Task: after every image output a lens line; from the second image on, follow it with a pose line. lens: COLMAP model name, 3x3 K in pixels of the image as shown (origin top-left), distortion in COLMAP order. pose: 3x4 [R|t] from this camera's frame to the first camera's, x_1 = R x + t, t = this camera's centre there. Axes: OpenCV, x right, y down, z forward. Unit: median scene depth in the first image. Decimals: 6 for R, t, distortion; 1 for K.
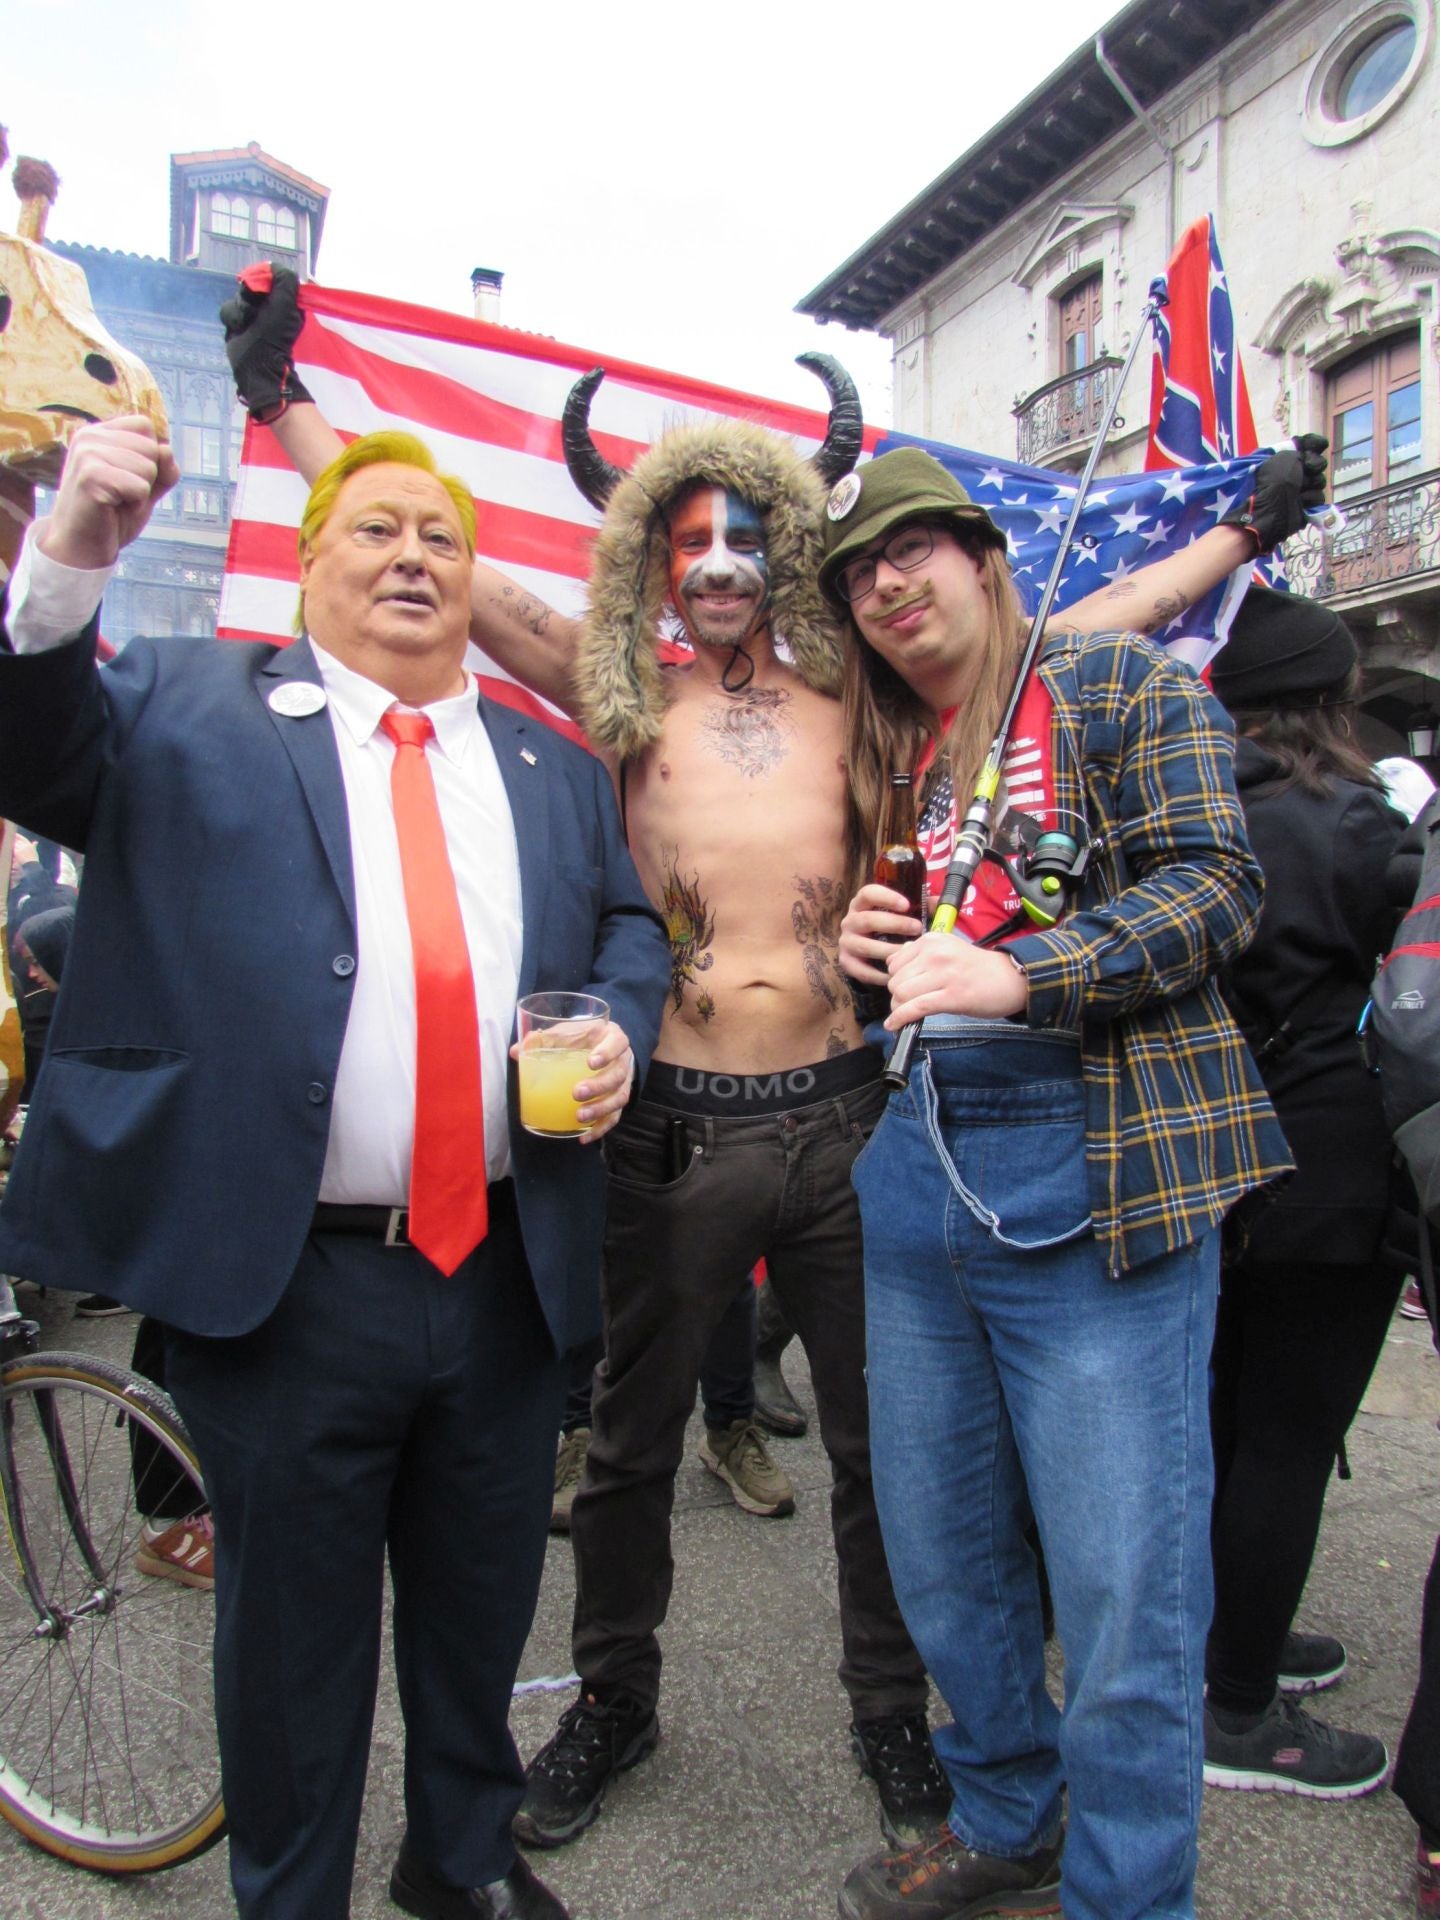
lens RADIAL K [[1386.4, 0, 715.3], [0, 1386.4, 949.2], [0, 0, 1]] dist [-0.014462, 0.013589]
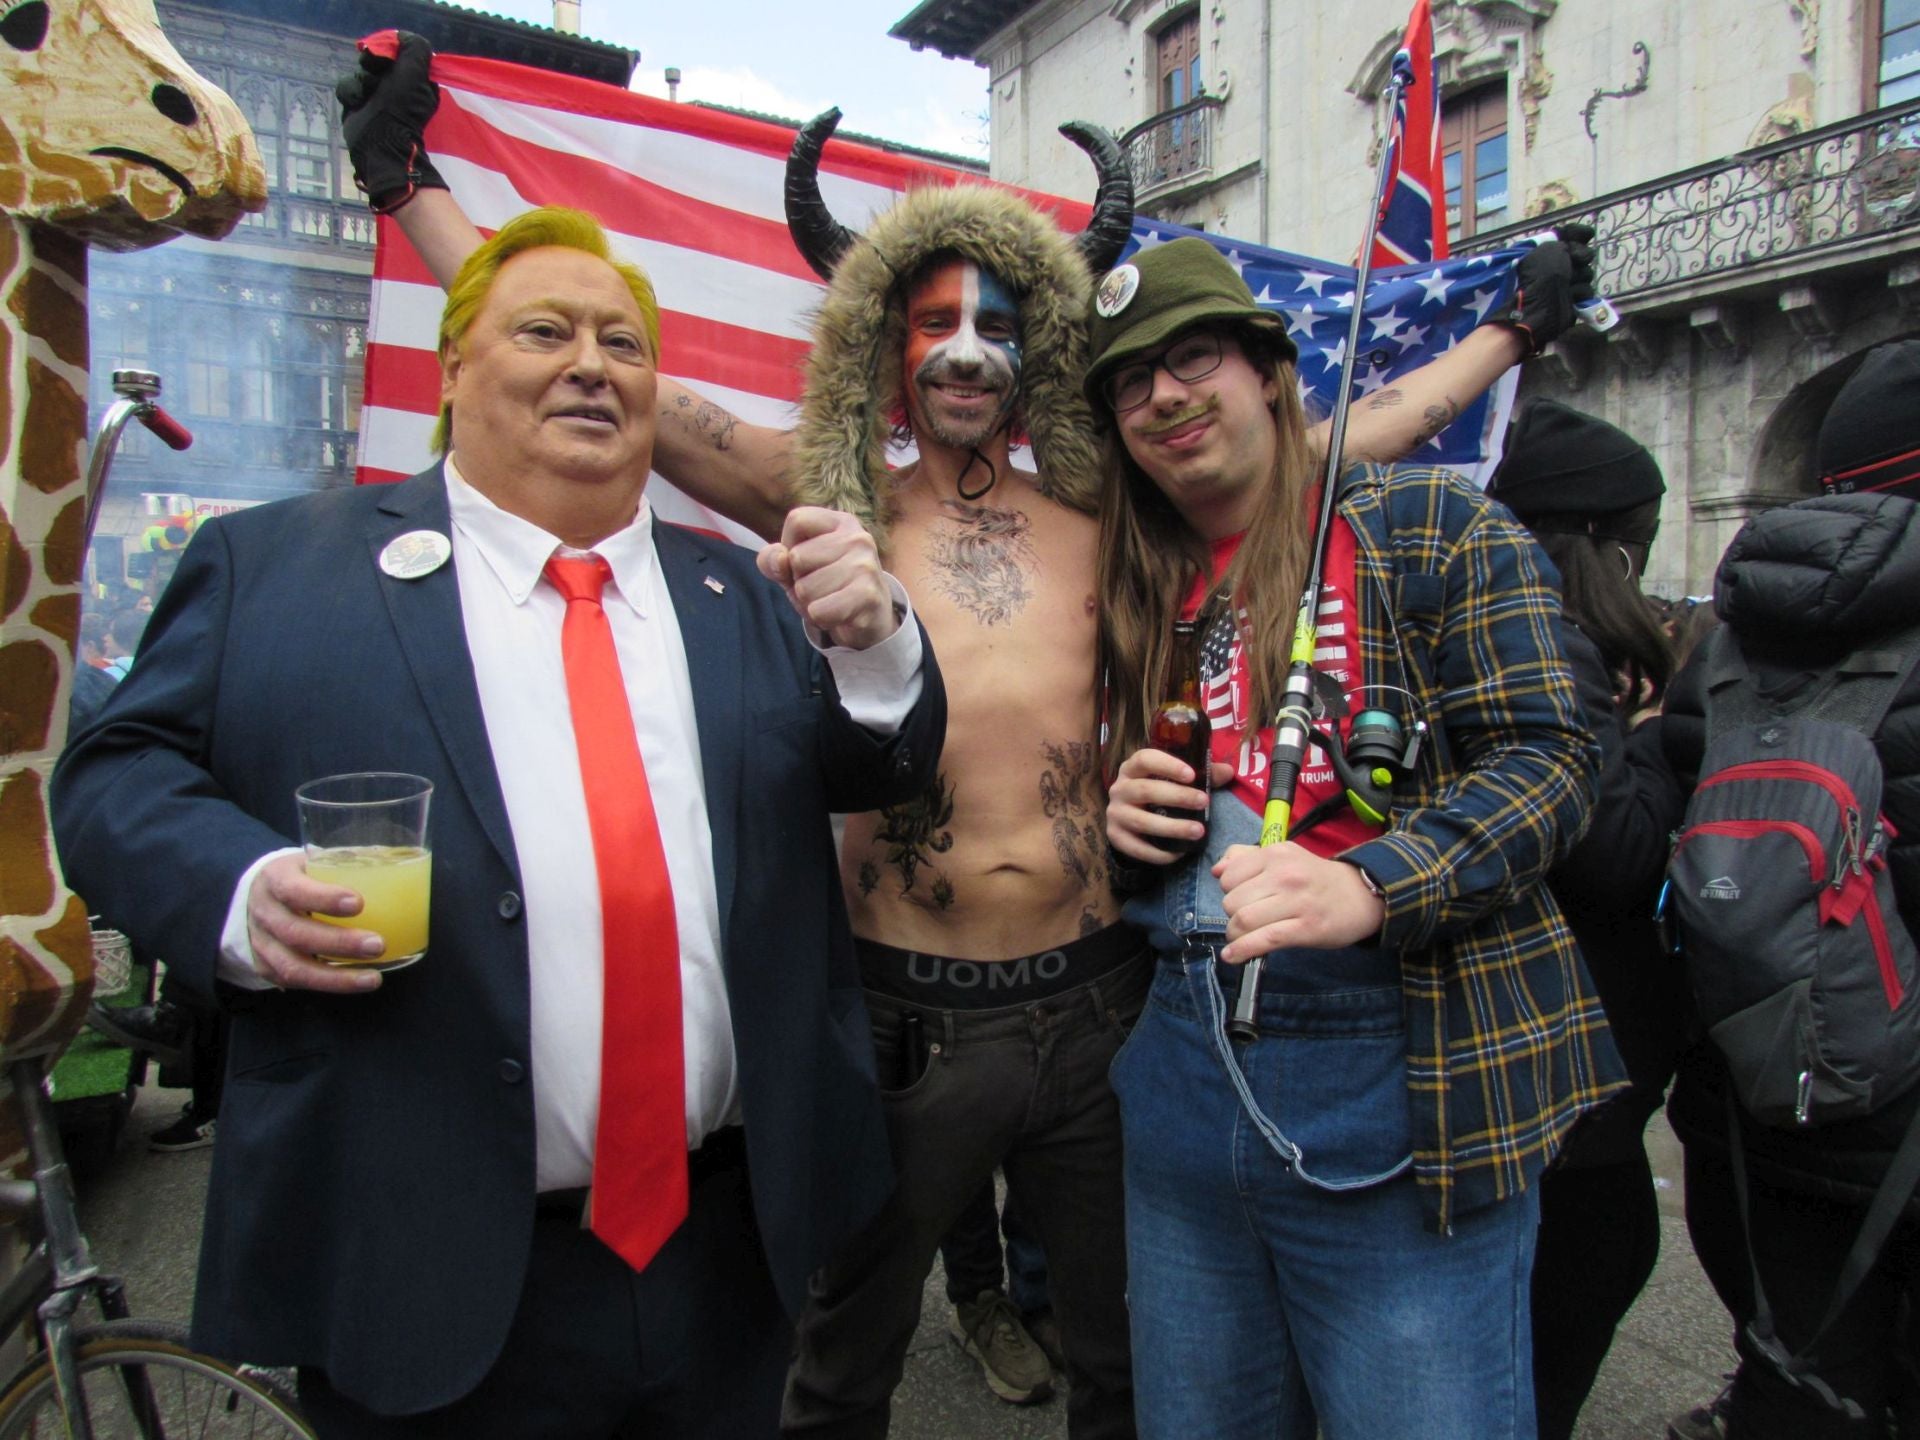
lens RADIAL K [[1386.4, 0, 957.6], [0, 1386.4, 717.8], [0, 0, 1]] dist [-0.014462, 0.013589]
pose [[0.994027, -0.008559, 0.108800, -0.089741], [0.005594, 0.999605, 0.027525, -0.090215], [-0.108992, -0.026752, 0.993683, 0.159854]]
